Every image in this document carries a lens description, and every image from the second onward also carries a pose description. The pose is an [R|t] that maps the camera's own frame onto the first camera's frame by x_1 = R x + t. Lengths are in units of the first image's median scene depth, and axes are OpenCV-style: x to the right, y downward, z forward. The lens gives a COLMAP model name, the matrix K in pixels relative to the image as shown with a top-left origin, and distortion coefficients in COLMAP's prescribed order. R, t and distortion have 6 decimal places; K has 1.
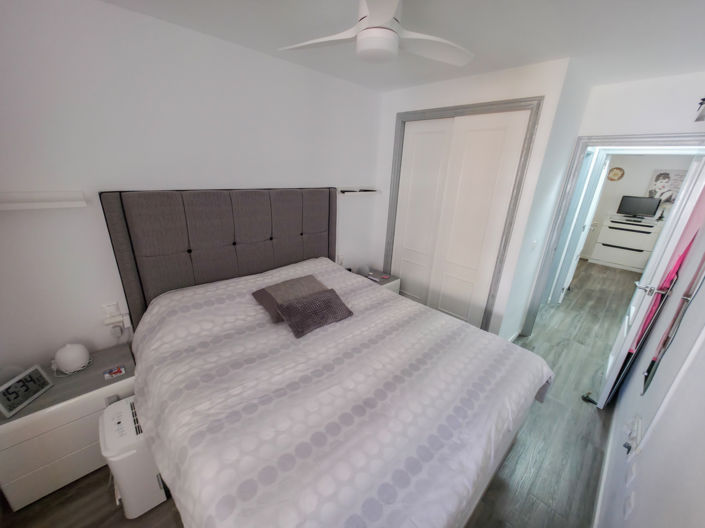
lens RADIAL K [[279.7, 0, 353.7], [0, 279.7, 264.9], [0, 0, 1]] dist [-0.000387, 0.000079]
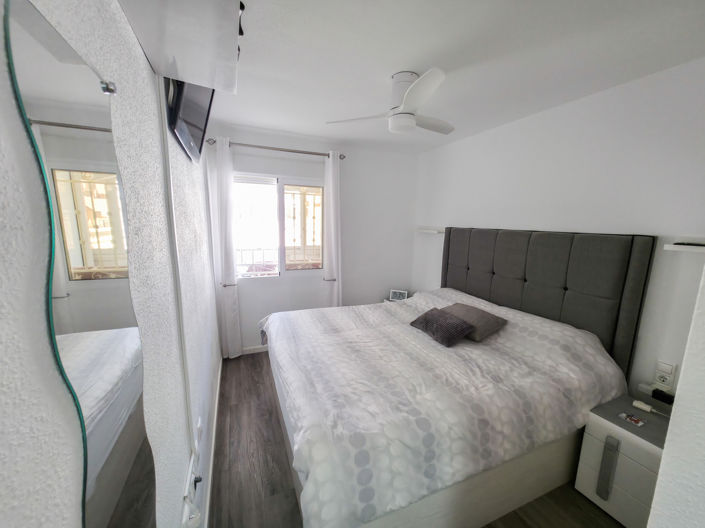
lens RADIAL K [[279.7, 0, 354.8], [0, 279.7, 267.6], [0, 0, 1]] dist [-0.000387, 0.000079]
pose [[-0.348679, 0.102244, -0.931648, 0.907446], [-0.344964, 0.910252, 0.229002, -0.168639], [0.871449, 0.401233, -0.282116, 0.821537]]
